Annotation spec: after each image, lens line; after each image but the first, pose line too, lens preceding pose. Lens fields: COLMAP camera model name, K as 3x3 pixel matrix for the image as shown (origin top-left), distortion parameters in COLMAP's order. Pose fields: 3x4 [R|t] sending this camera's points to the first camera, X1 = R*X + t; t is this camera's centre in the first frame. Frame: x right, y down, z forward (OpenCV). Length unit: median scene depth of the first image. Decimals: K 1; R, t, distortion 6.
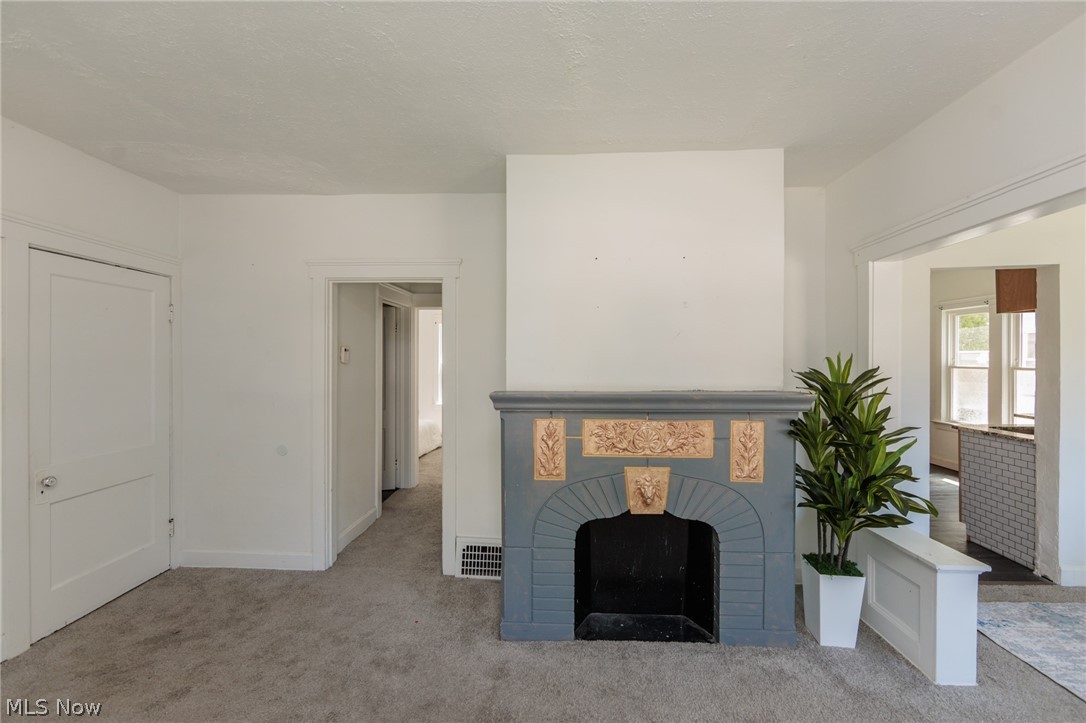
lens RADIAL K [[425.0, 0, 543.9], [0, 425.0, 360.8], [0, 0, 1]] dist [-0.001725, -0.000566]
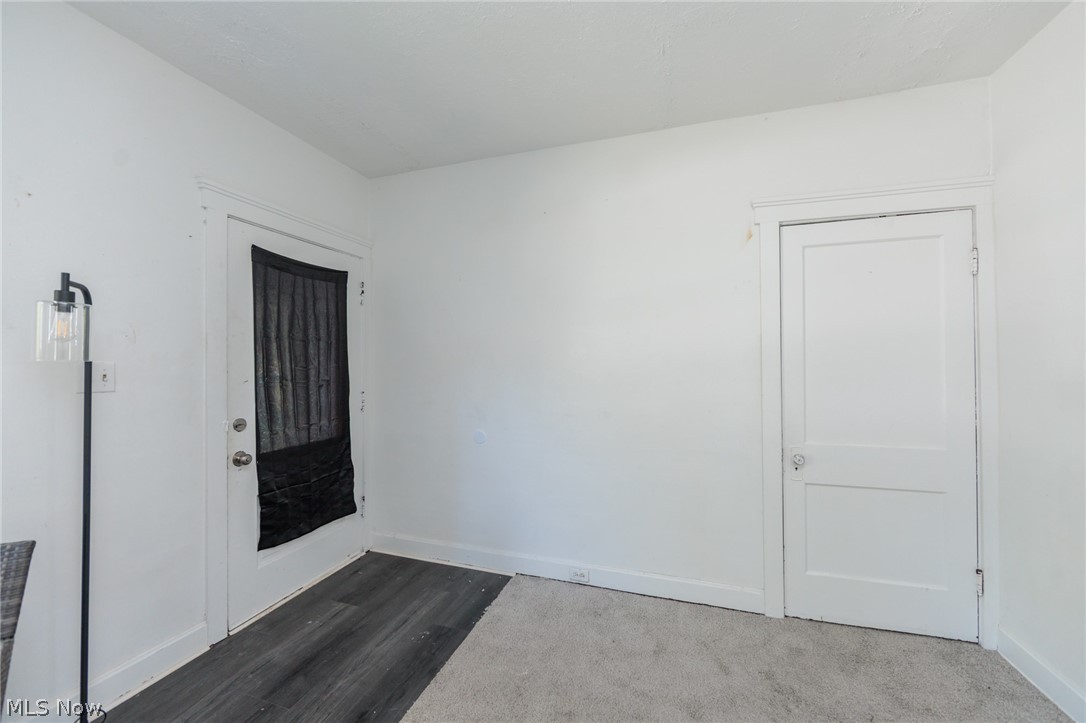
lens RADIAL K [[425.0, 0, 543.9], [0, 425.0, 360.8], [0, 0, 1]] dist [-0.001725, -0.000566]
pose [[-0.262580, -0.008724, -0.964871, -0.072426], [0.004616, 0.999936, -0.010297, 0.066290], [0.964899, -0.007158, -0.262523, 0.696120]]
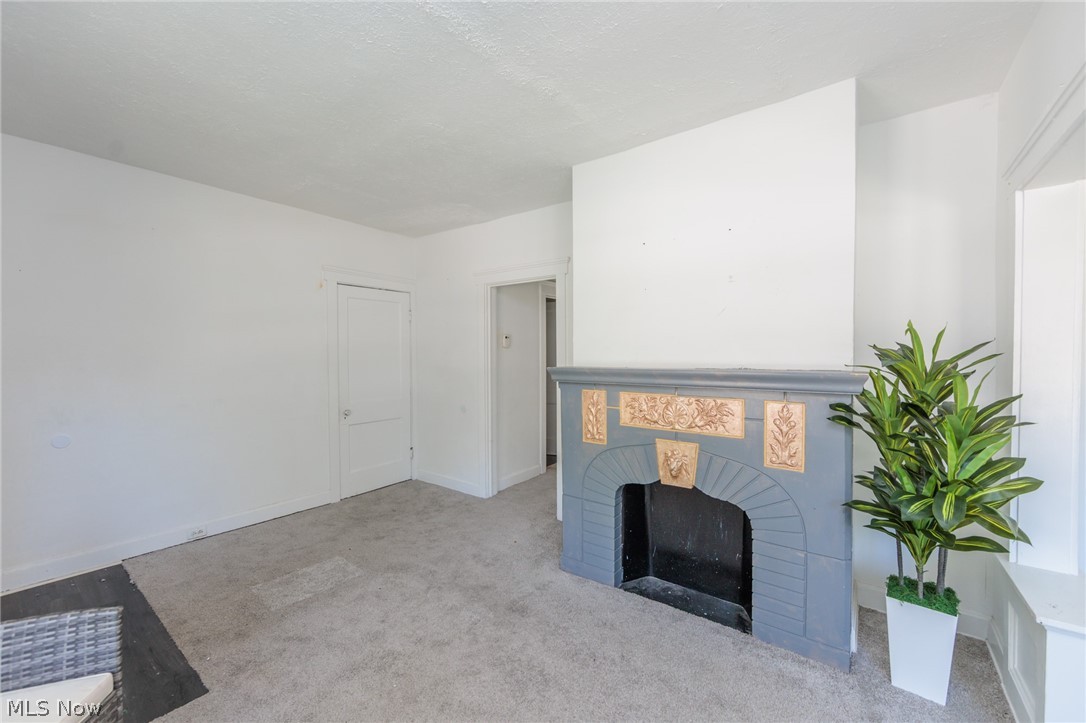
lens RADIAL K [[430.4, 0, 543.0], [0, 430.4, 361.5], [0, 0, 1]] dist [-0.000762, -0.000596]
pose [[0.825097, 0.007787, -0.564938, 0.560309], [0.003942, 0.999801, 0.019539, 0.035365], [0.564978, -0.018349, 0.824902, -0.040347]]
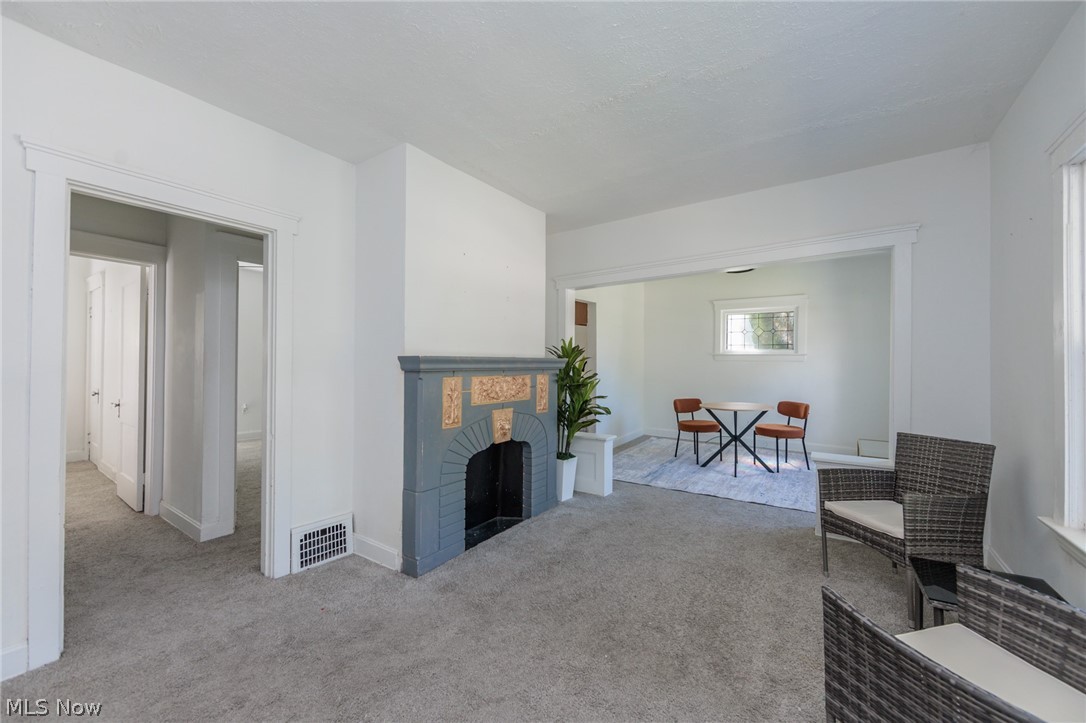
lens RADIAL K [[425.0, 0, 543.9], [0, 425.0, 360.8], [0, 0, 1]] dist [-0.001725, -0.000566]
pose [[0.527628, 0.008108, 0.849437, -0.892398], [-0.001384, 0.999961, -0.008685, 0.099183], [-0.849474, 0.003407, 0.527619, 0.128055]]
